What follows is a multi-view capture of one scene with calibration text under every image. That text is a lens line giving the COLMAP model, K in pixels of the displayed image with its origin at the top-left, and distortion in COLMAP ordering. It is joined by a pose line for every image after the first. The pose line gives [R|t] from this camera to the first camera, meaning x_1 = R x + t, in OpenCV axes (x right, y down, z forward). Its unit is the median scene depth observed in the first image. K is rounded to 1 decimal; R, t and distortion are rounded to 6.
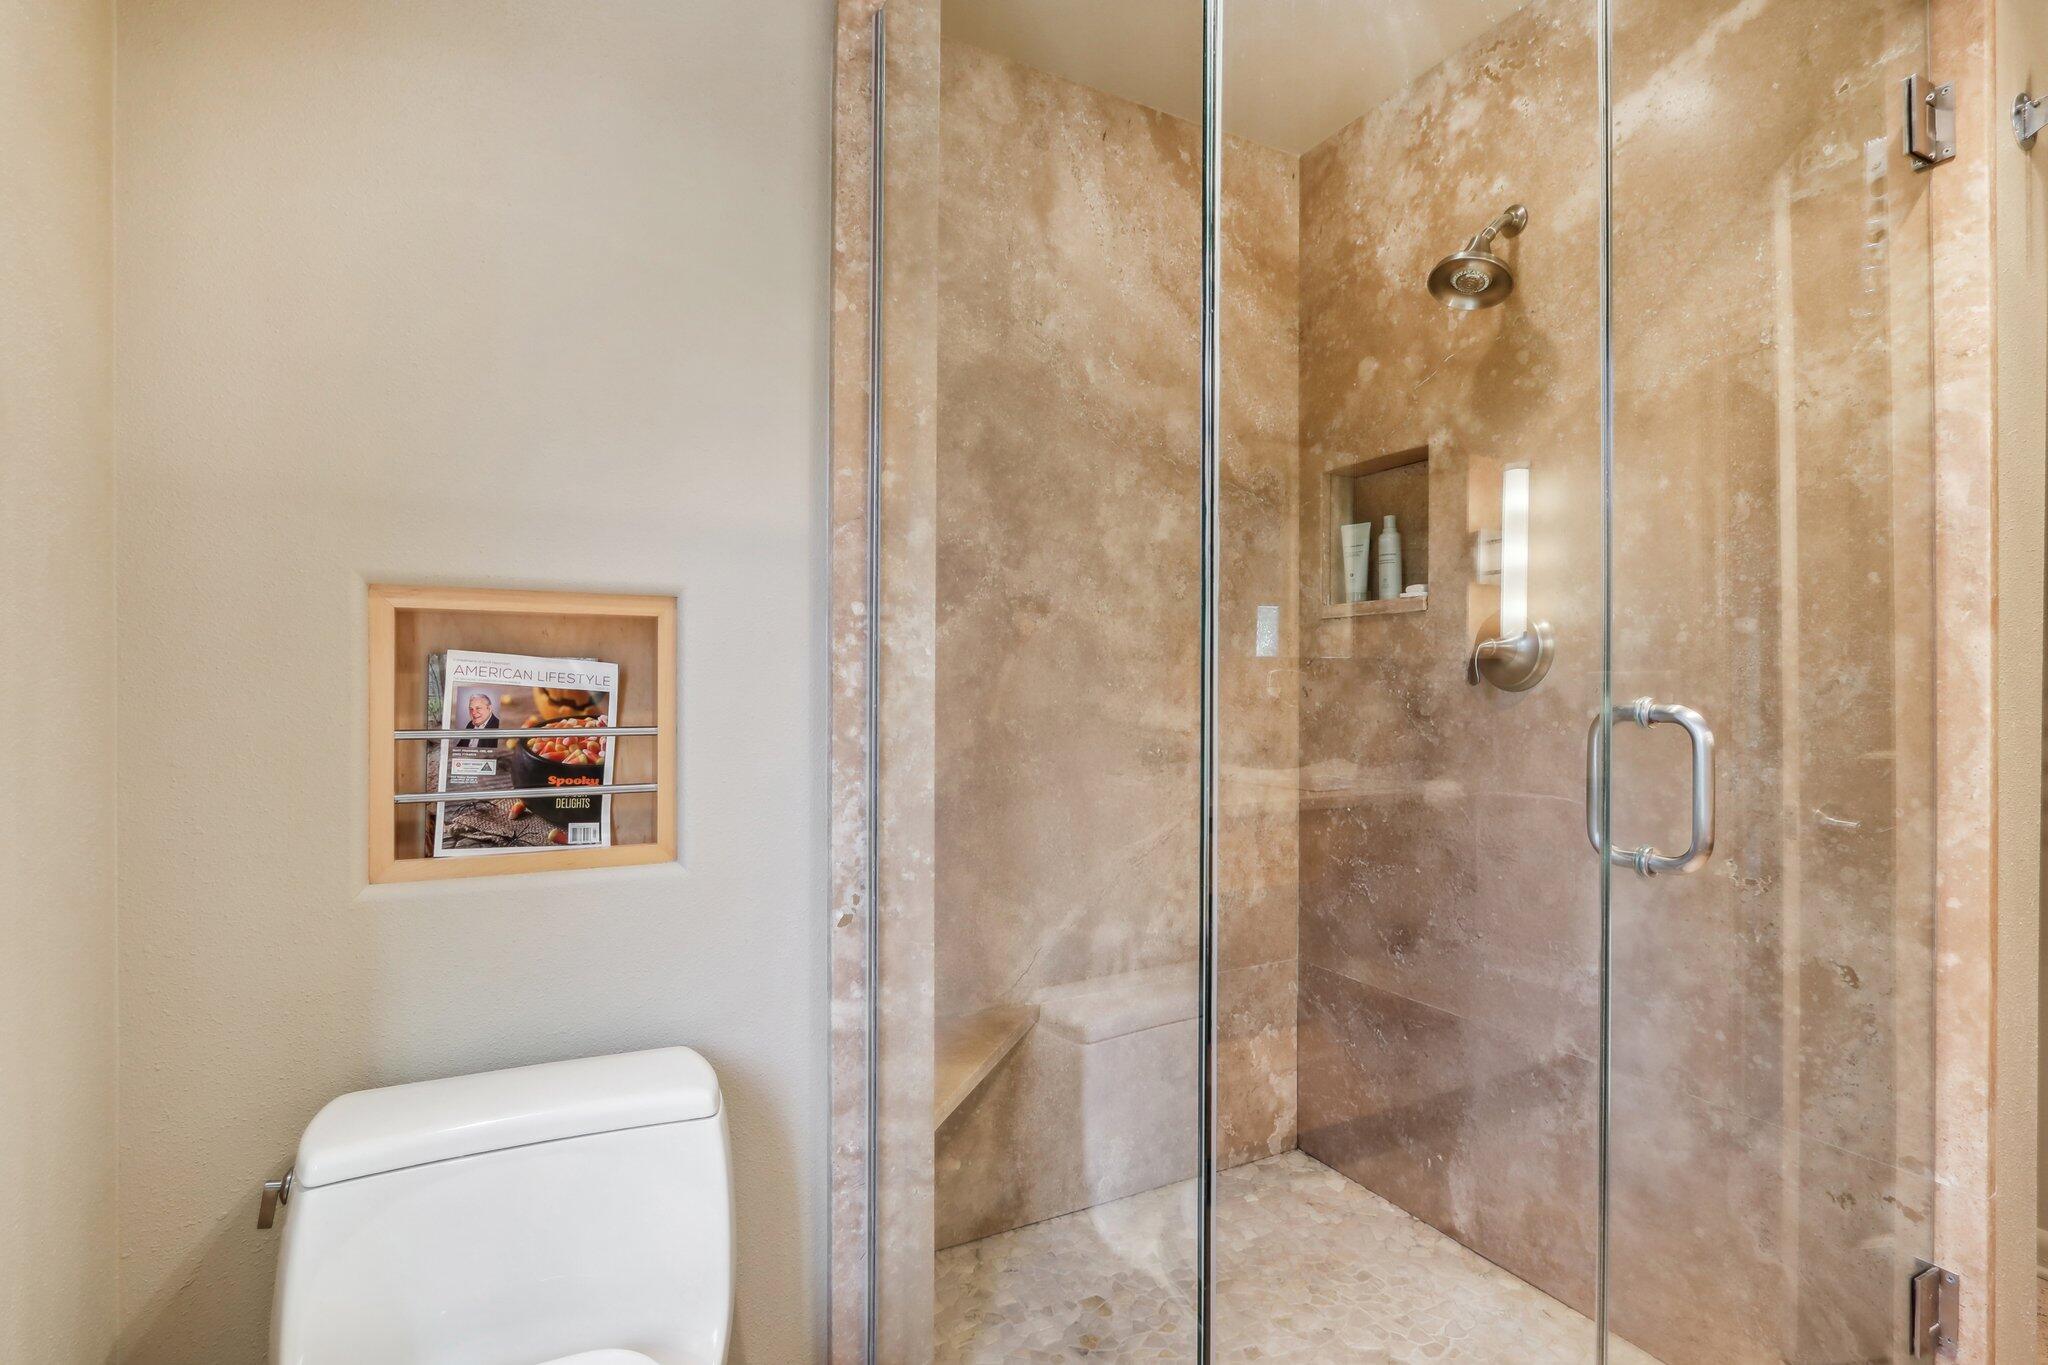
lens RADIAL K [[1013.0, 0, 1024.8], [0, 1013.0, 688.1], [0, 0, 1]] dist [-0.014177, 0.000199]
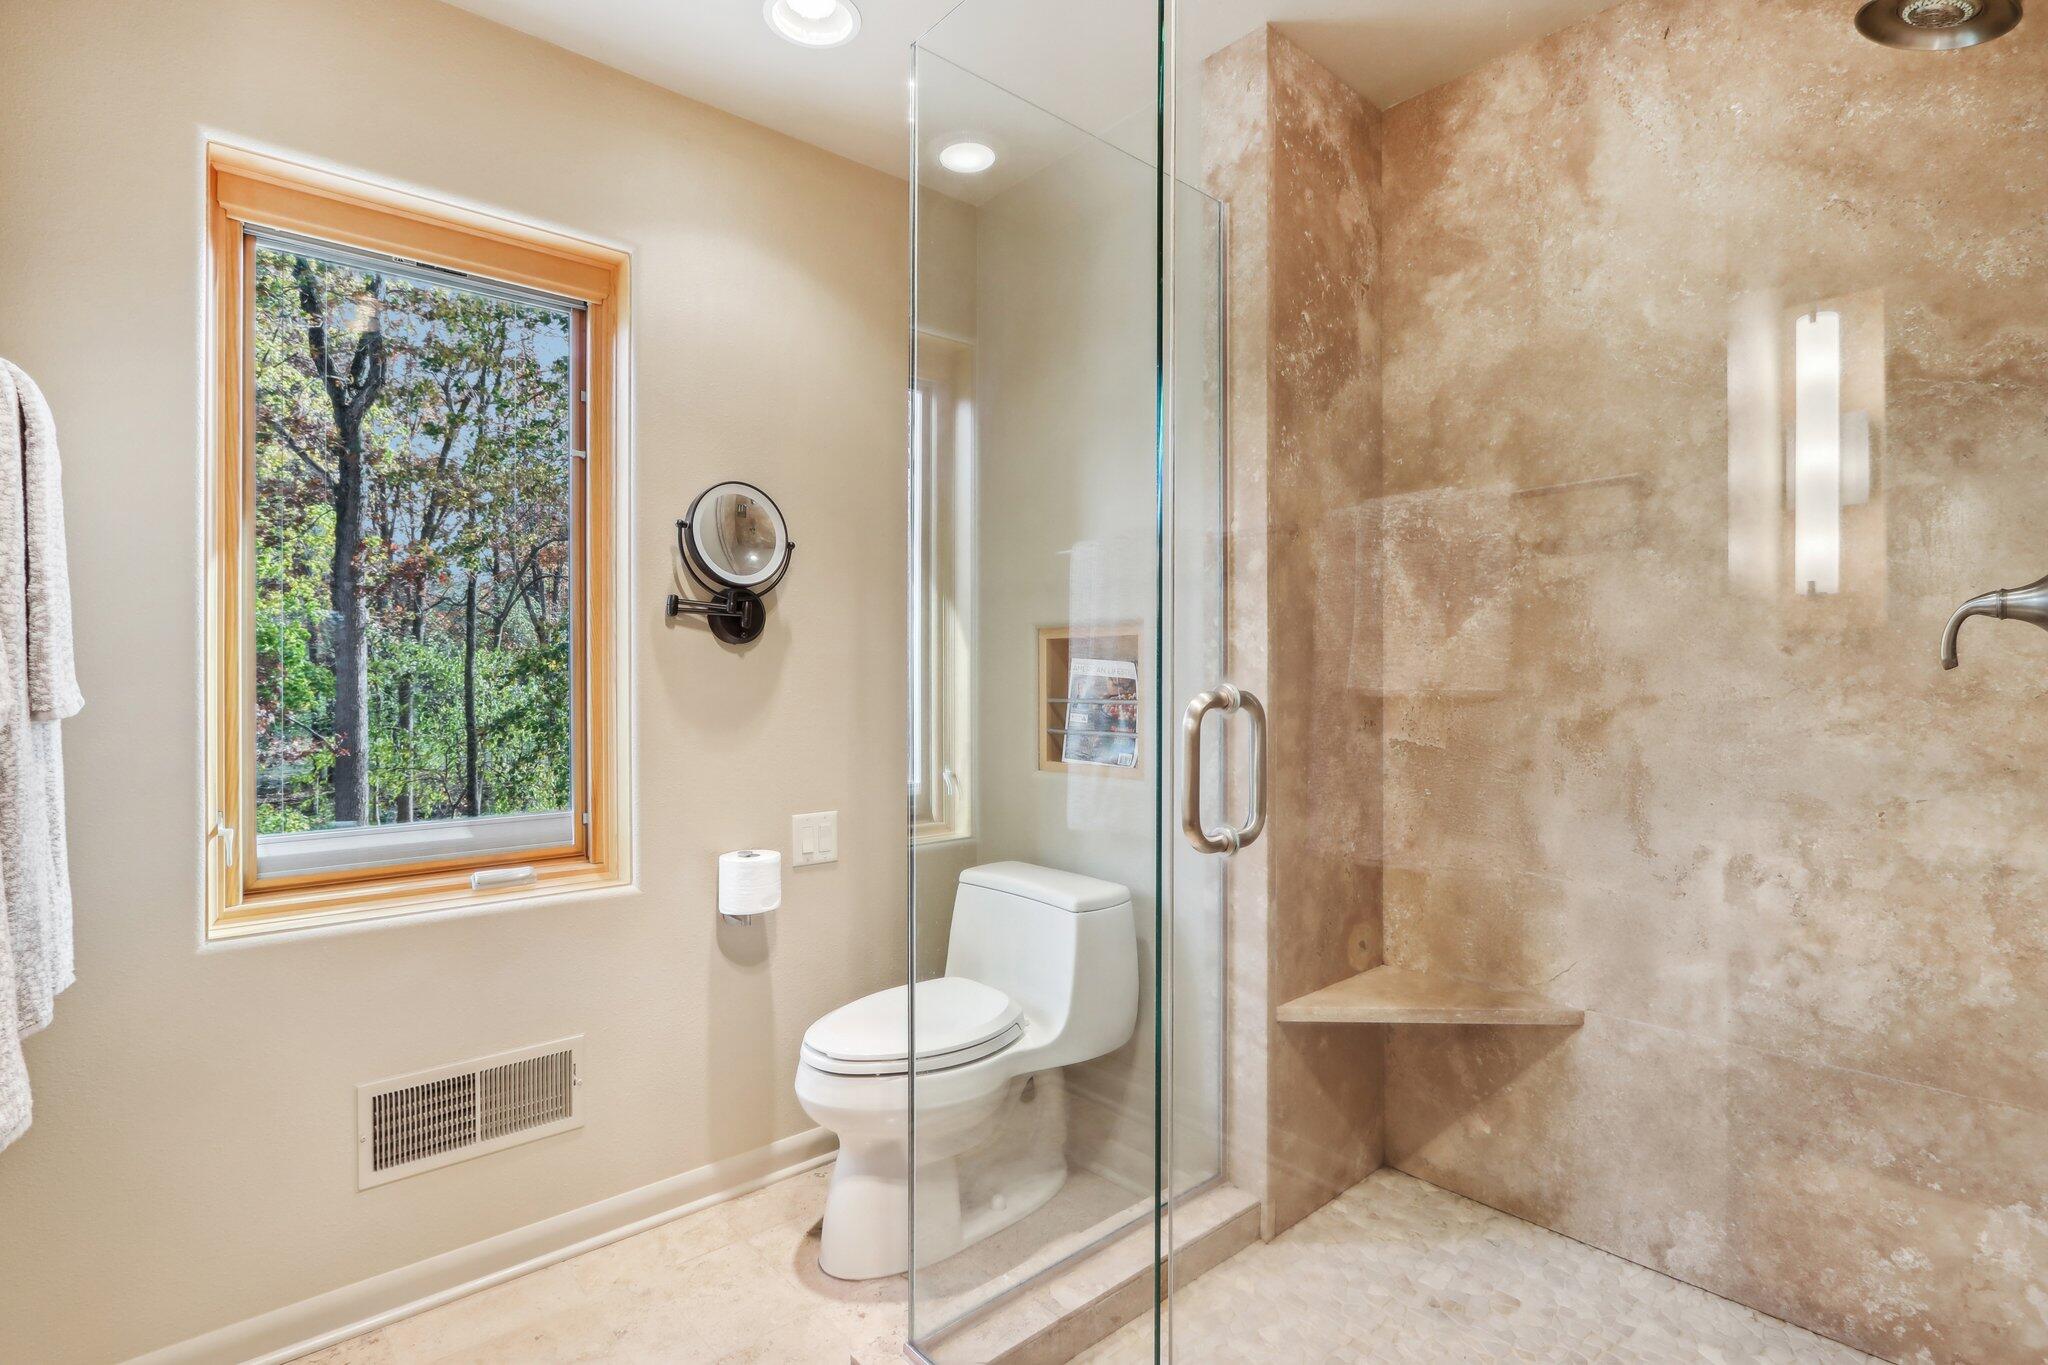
lens RADIAL K [[987.1, 0, 1024.9], [0, 987.1, 674.8], [0, 0, 1]] dist [-0.014299, 0.000947]
pose [[0.229018, -0.003944, -0.973414, 0.782689], [0.002842, 0.999990, -0.003383, 0.000927], [0.973418, -0.001991, 0.229027, 0.283558]]
